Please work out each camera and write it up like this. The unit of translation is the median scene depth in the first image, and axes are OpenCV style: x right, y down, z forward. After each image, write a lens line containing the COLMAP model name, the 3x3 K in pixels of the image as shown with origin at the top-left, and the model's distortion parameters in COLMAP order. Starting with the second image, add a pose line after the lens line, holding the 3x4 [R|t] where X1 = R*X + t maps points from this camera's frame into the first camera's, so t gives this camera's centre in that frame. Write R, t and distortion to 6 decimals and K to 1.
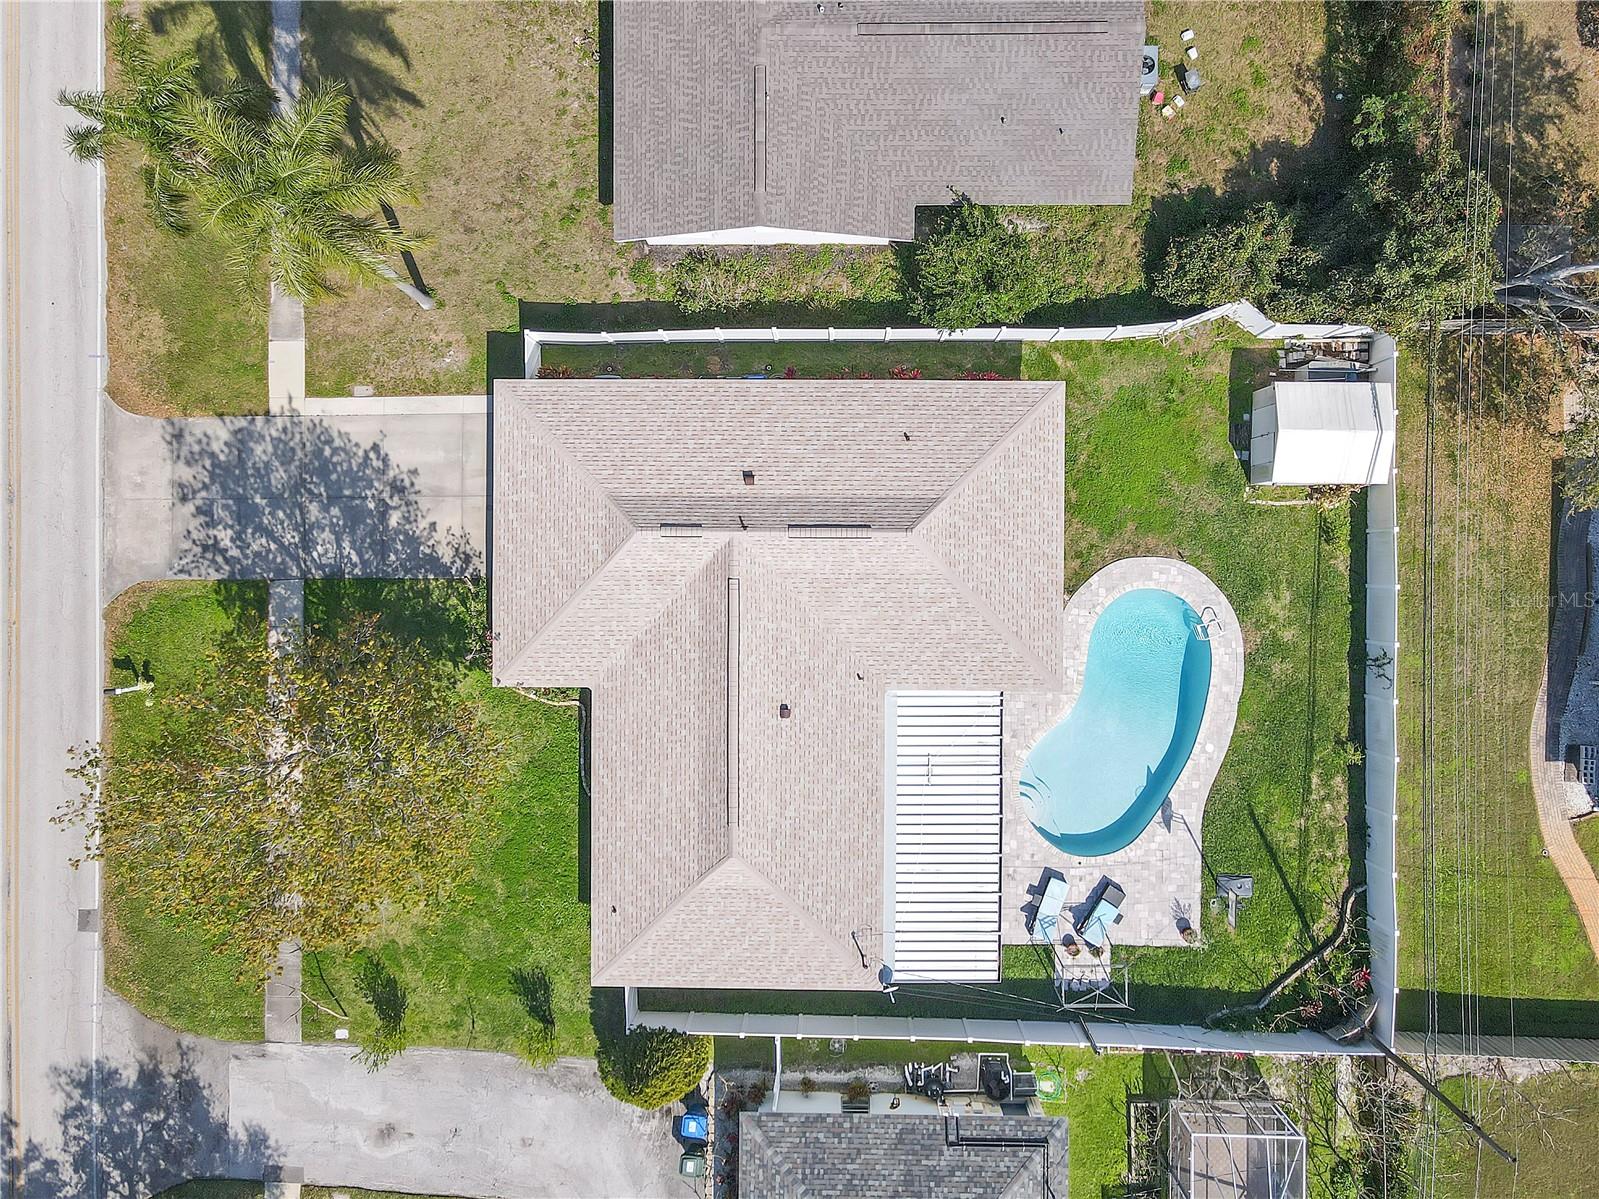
lens RADIAL K [[1192.3, 0, 802.2], [0, 1192.3, 584.1], [0, 0, 1]] dist [0.001334, 0.012359]
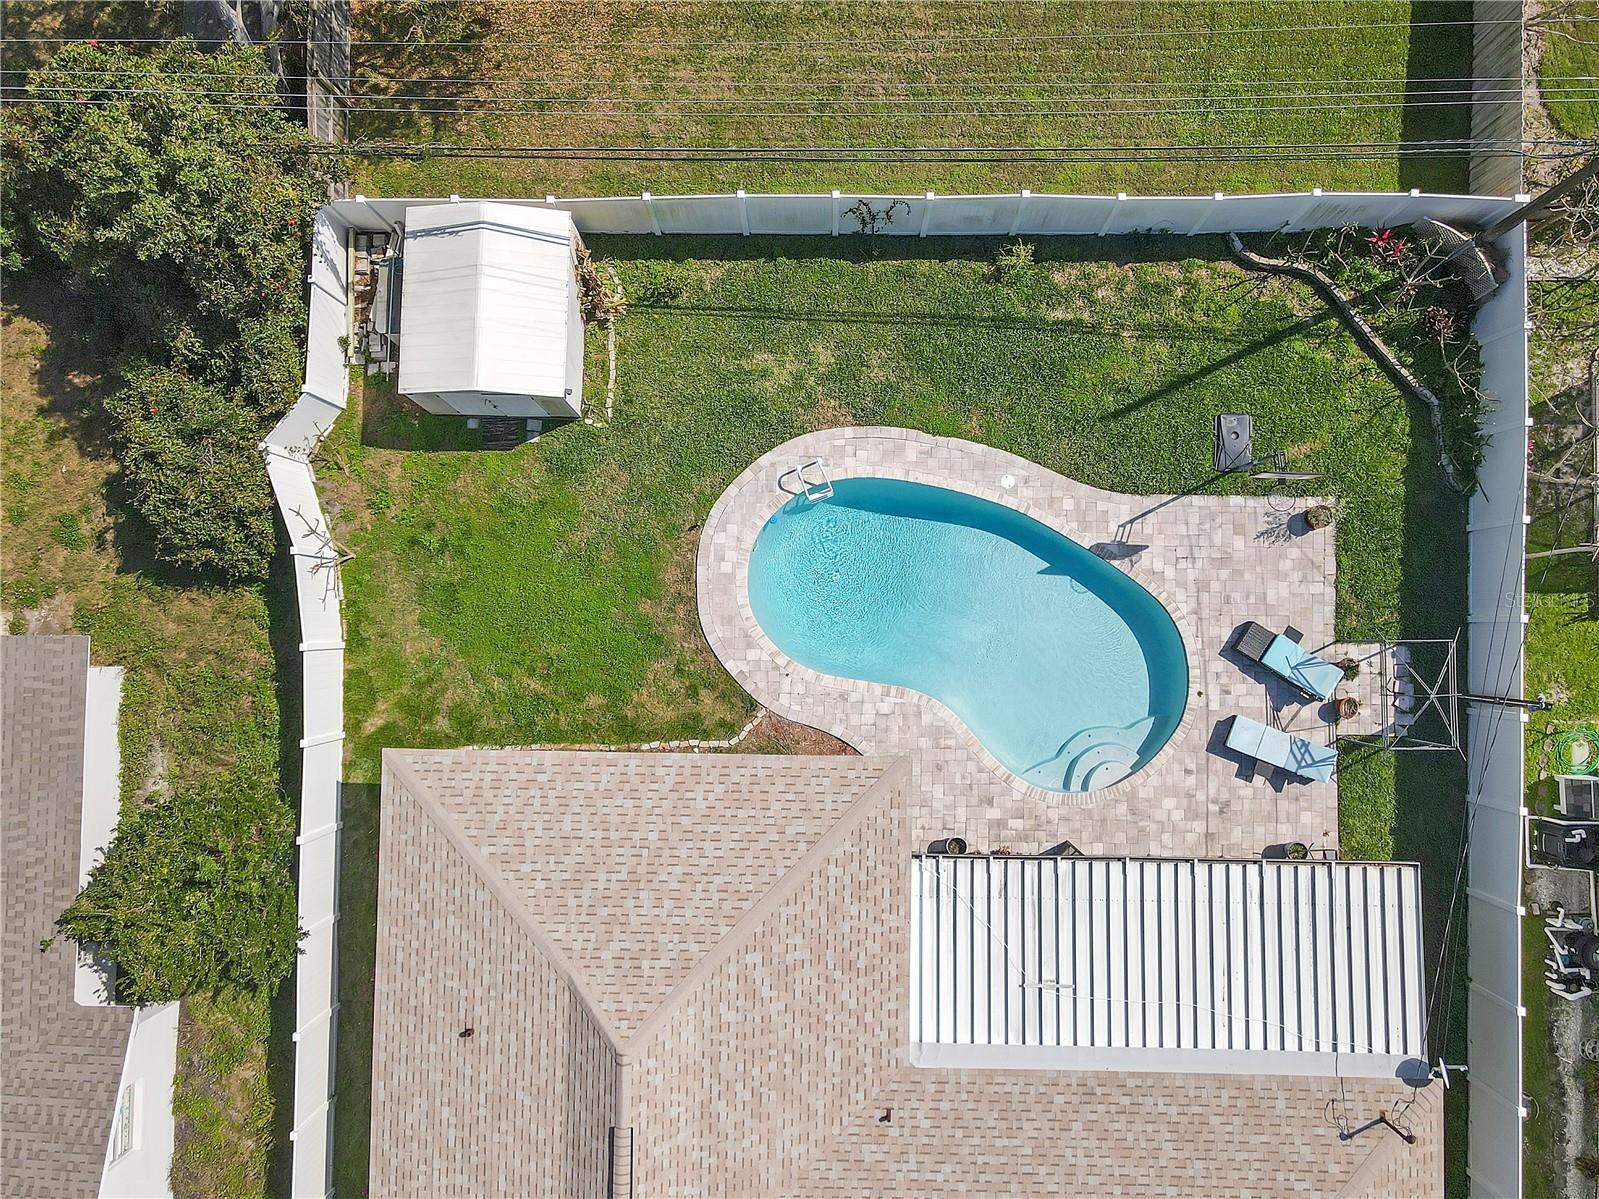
lens RADIAL K [[1192.3, 0, 802.2], [0, 1192.3, 584.1], [0, 0, 1]] dist [0.001334, 0.012359]
pose [[0.008666, -0.997496, 0.070194, 0.245107], [0.999469, 0.006436, -0.031933, 0.051694], [0.031401, 0.070433, 0.997022, 0.388524]]
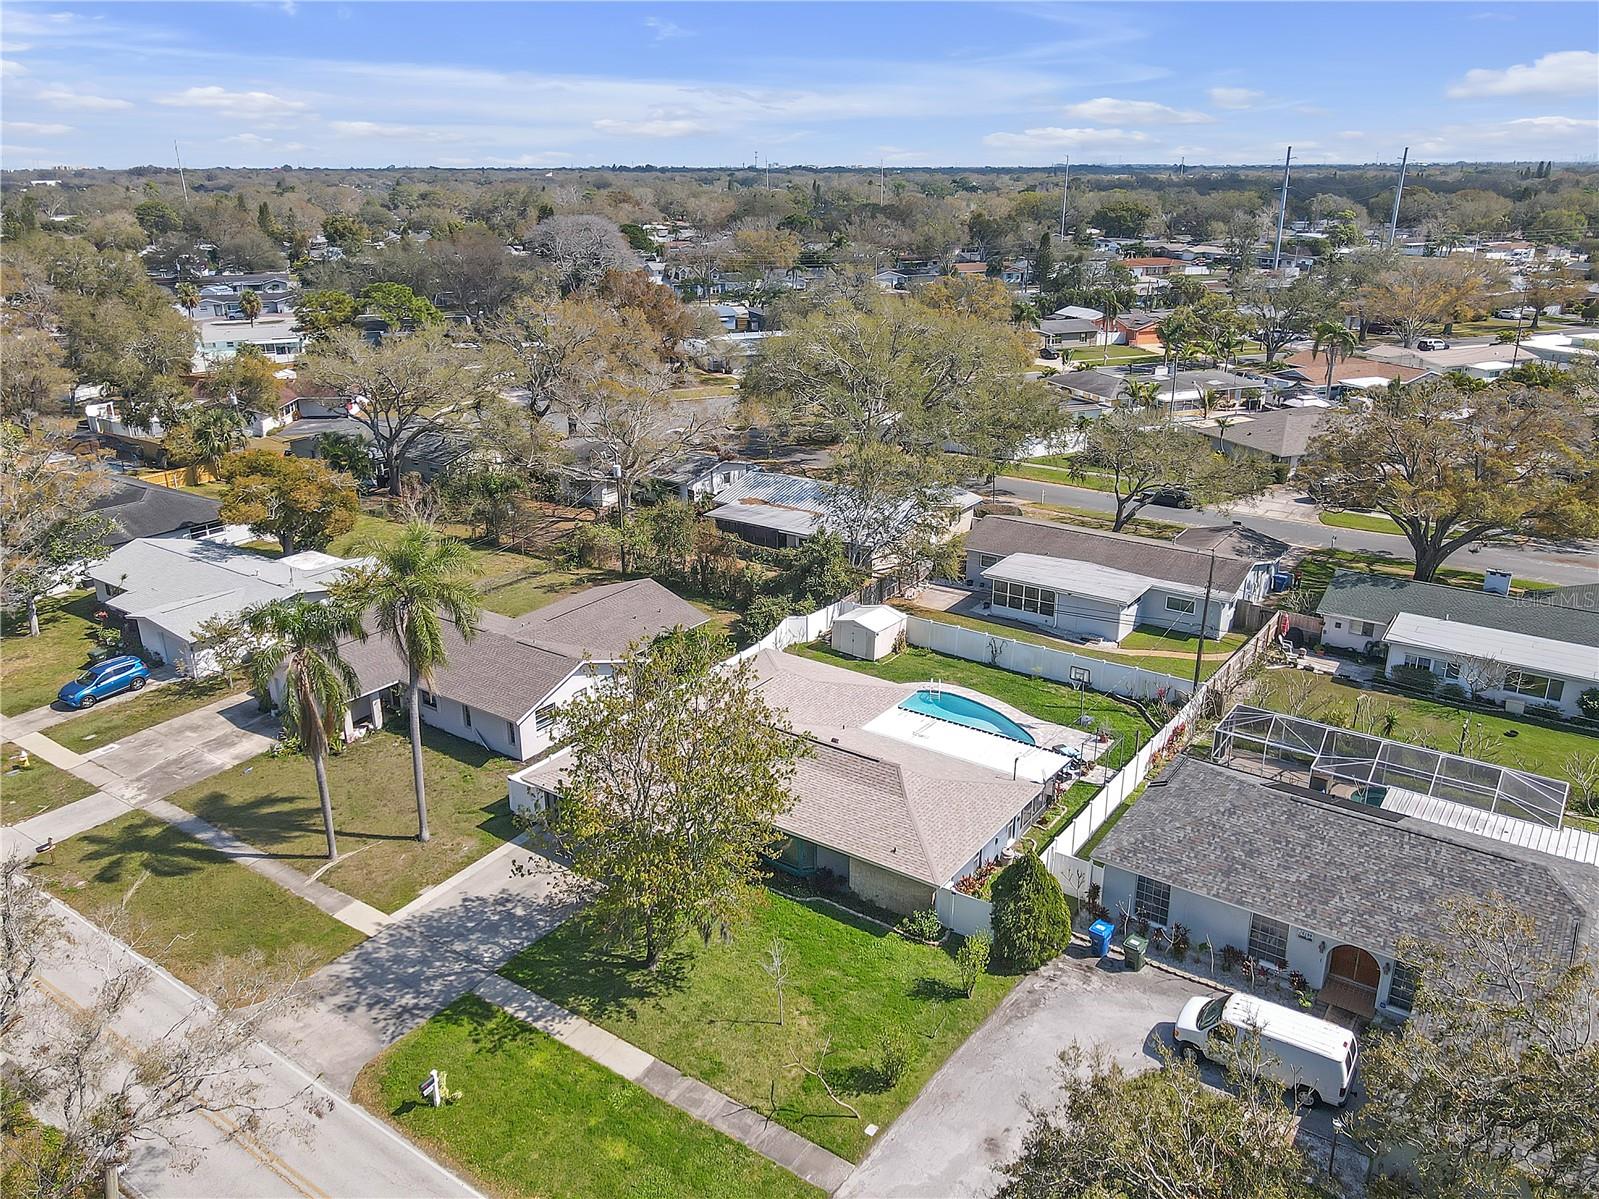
lens RADIAL K [[1184.9, 0, 803.3], [0, 1184.9, 589.0], [0, 0, 1]] dist [0.008192, 0.008191]
pose [[0.565821, -0.251378, 0.785274, -1.048279], [0.824511, 0.178654, -0.536903, 0.766074], [-0.005327, 0.951258, 0.308350, 0.345351]]
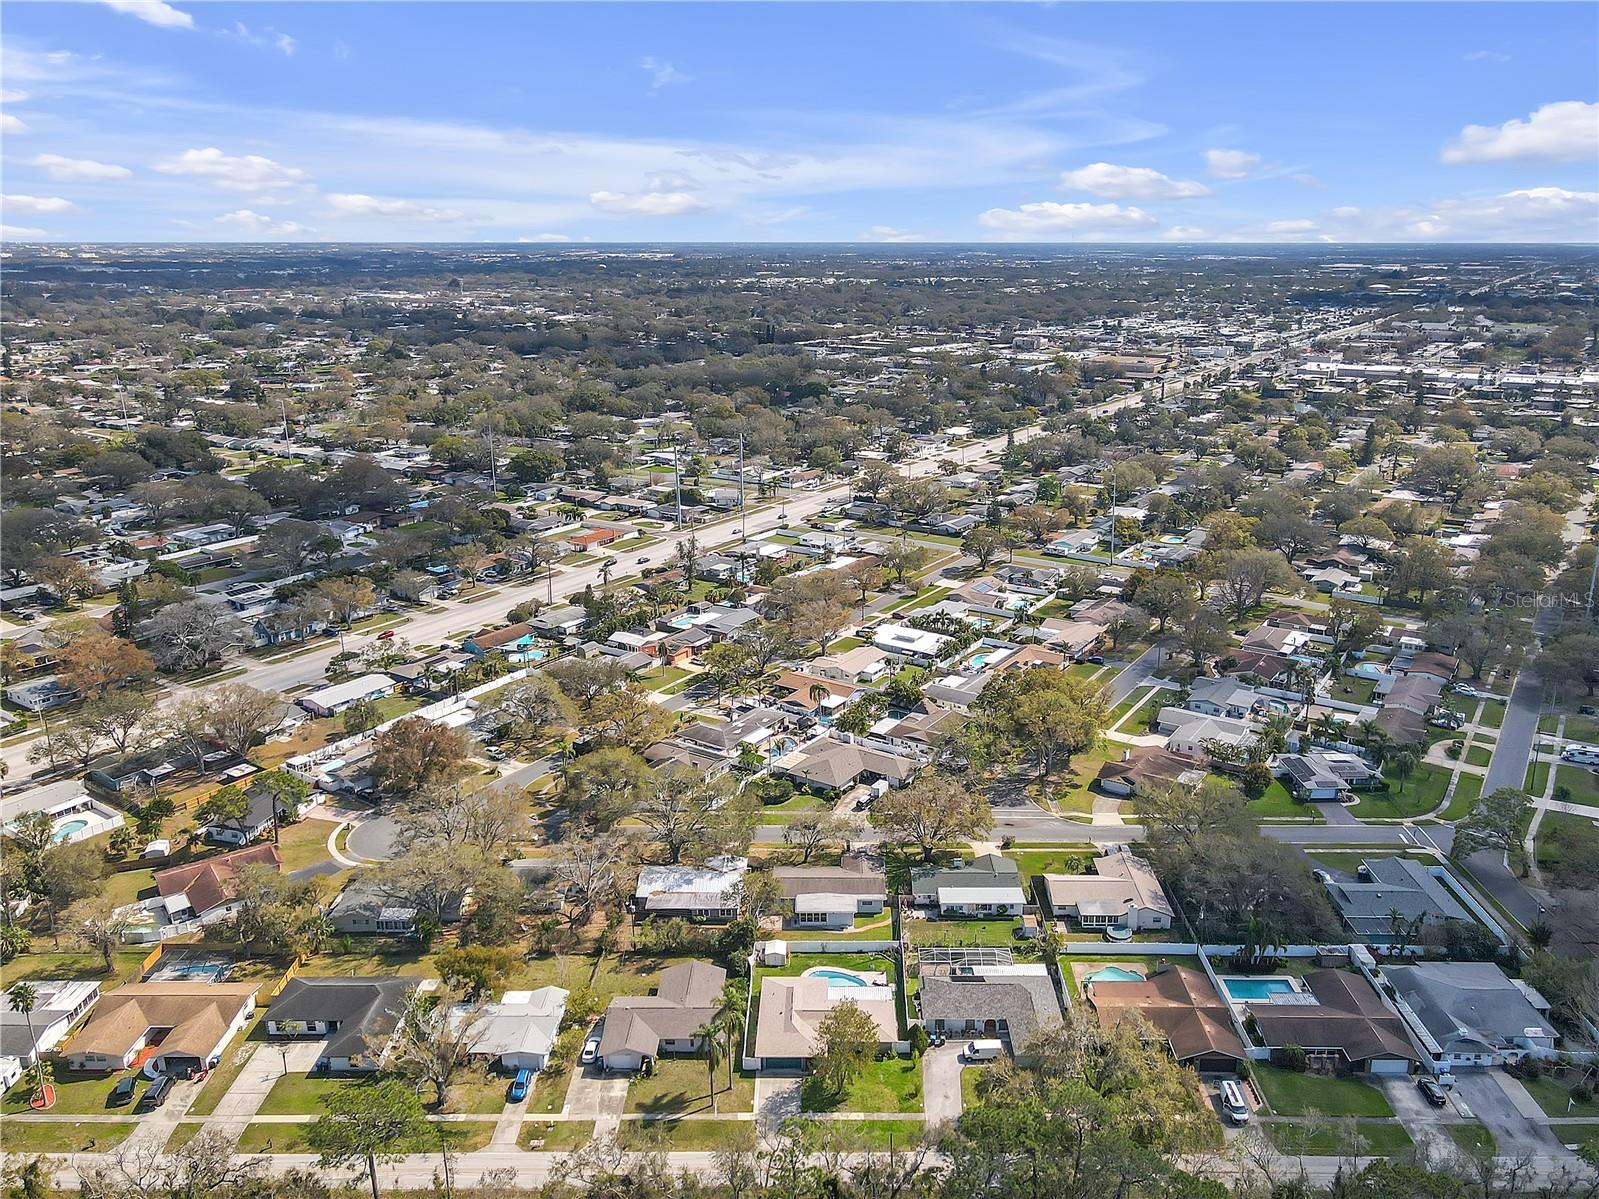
lens RADIAL K [[1192.3, 0, 802.2], [0, 1192.3, 584.1], [0, 0, 1]] dist [0.001334, 0.012359]
pose [[0.017056, -0.245616, 0.969217, -3.773809], [0.999513, -0.021133, -0.022945, 0.123596], [0.026118, 0.969137, 0.245136, -1.590383]]
